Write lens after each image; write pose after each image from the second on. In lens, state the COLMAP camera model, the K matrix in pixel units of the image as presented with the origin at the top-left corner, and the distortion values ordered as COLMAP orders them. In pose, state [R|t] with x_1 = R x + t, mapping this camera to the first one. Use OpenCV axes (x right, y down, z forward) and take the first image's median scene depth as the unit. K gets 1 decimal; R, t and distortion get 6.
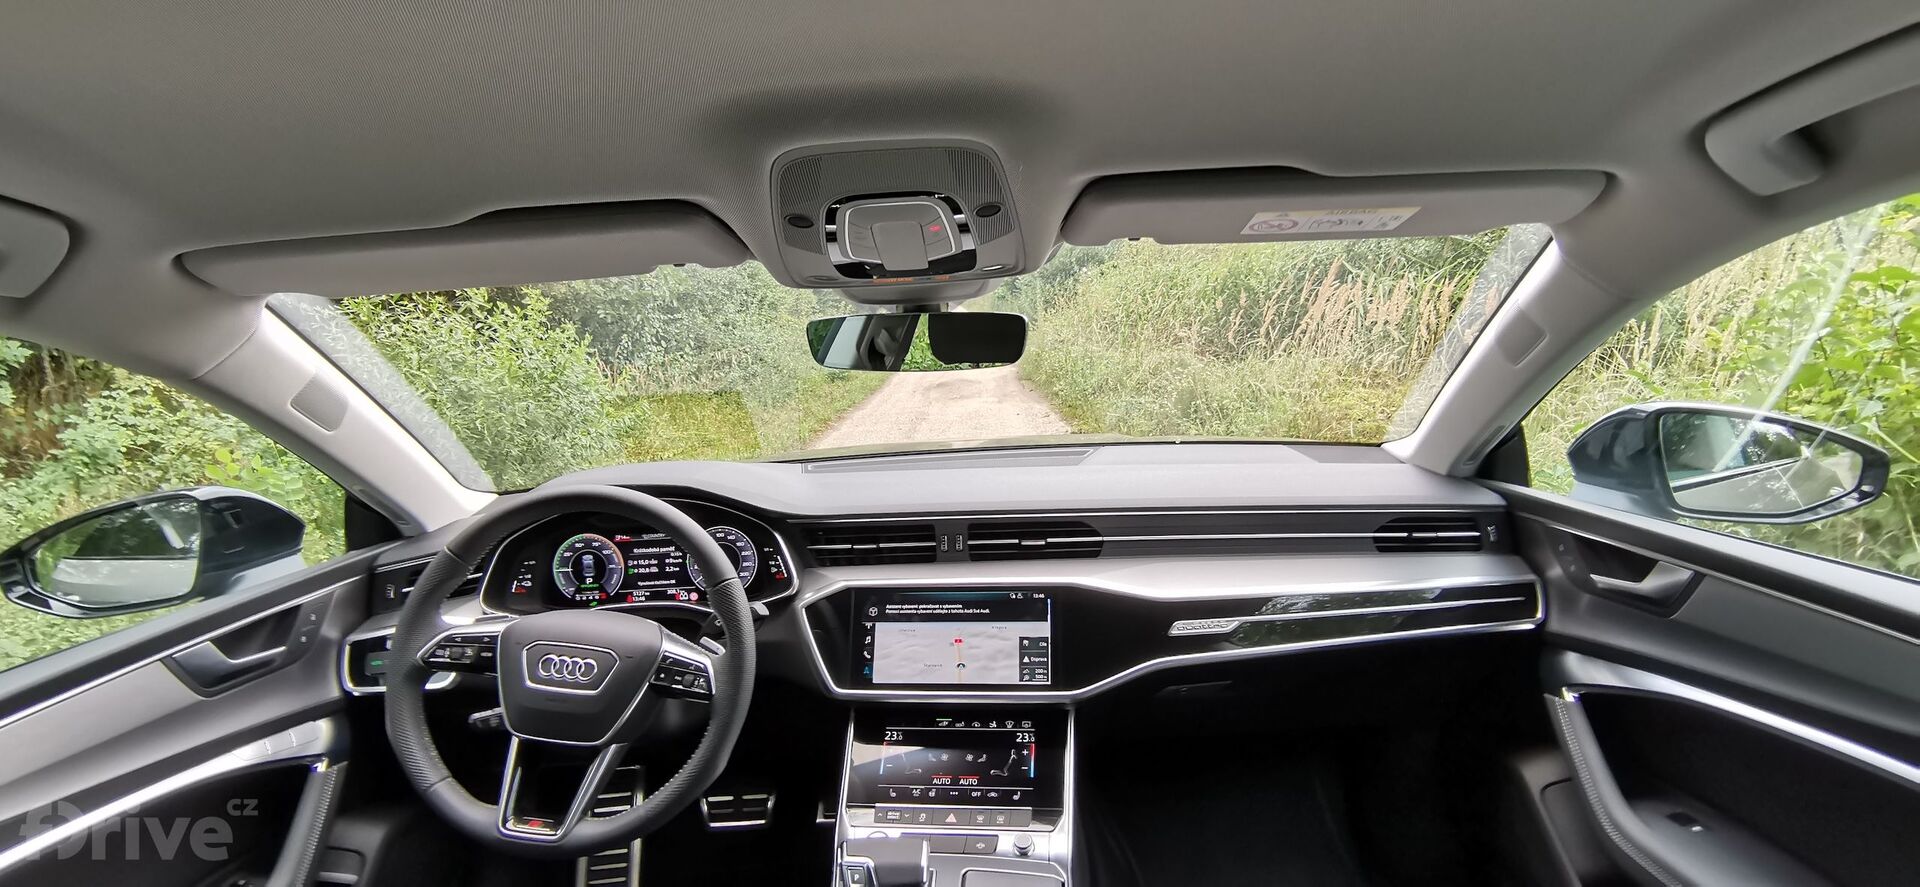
lens RADIAL K [[909.7, 0, 960.0], [0, 909.7, 443.5], [0, 0, 1]] dist [-0.003315, -0.014066]
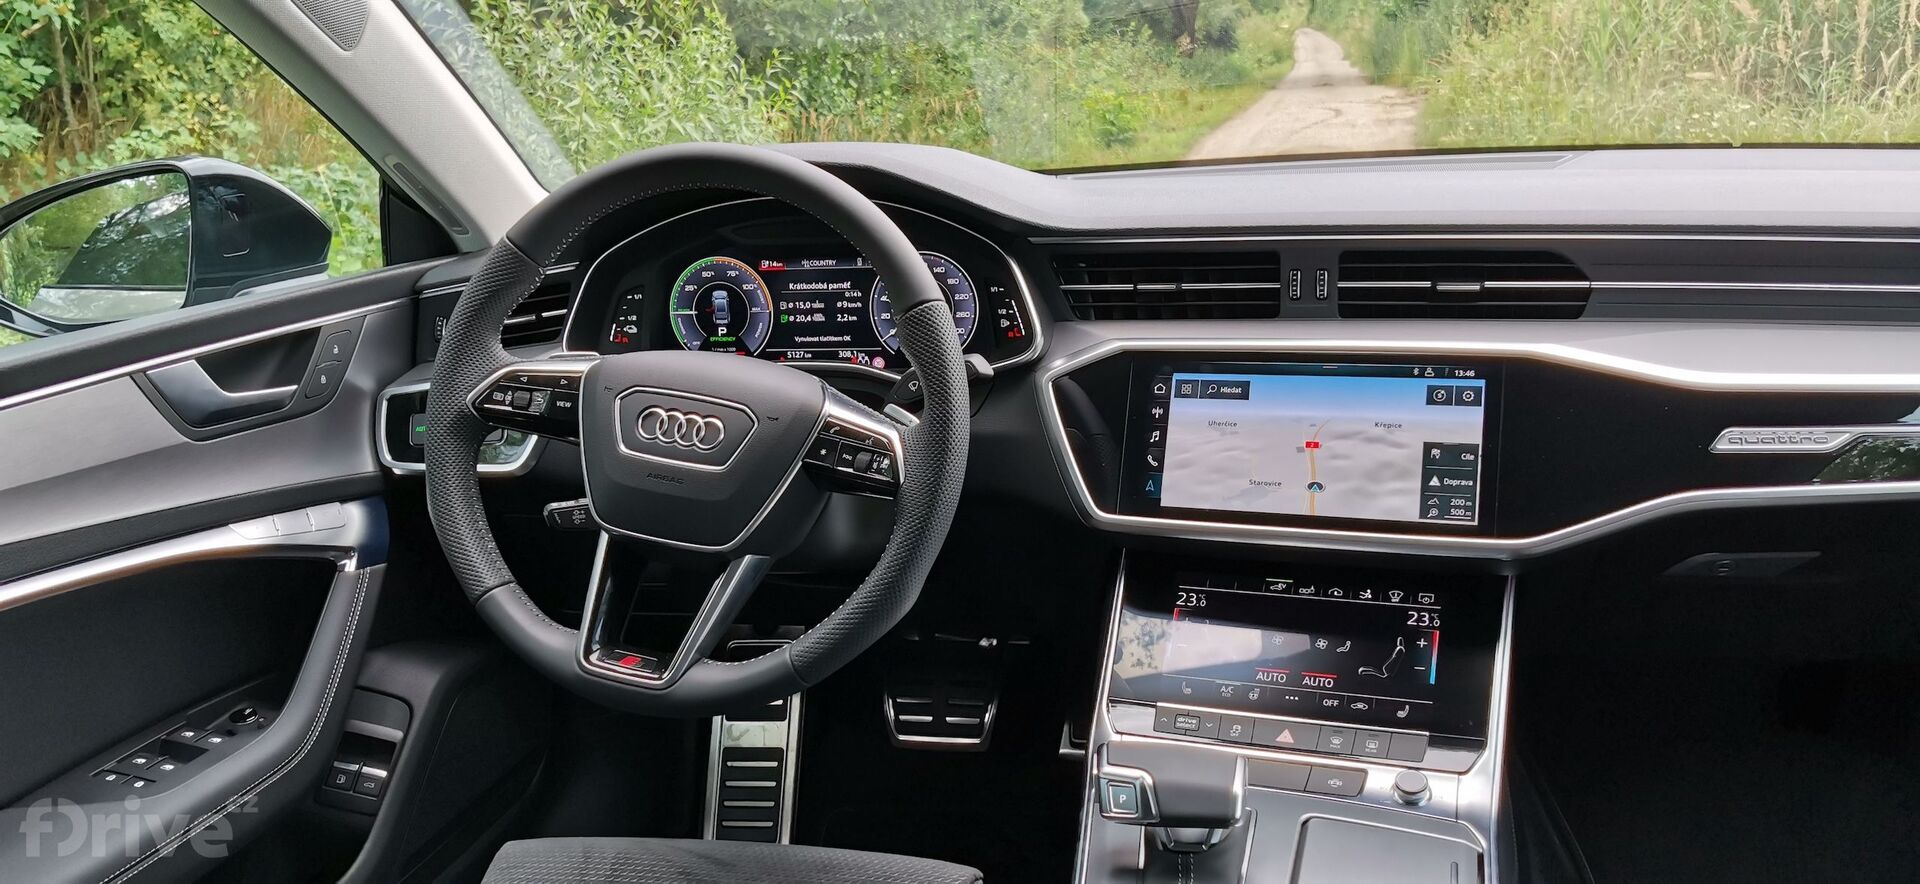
lens RADIAL K [[1385.5, 0, 960.0], [0, 1385.5, 442.0], [0, 0, 1]] dist [0.001245, -0.077674]
pose [[0.970616, 0.052356, -0.234868, -0.013173], [-0.025464, 0.992911, 0.116104, 0.120641], [0.239281, -0.106712, 0.965068, 0.098425]]
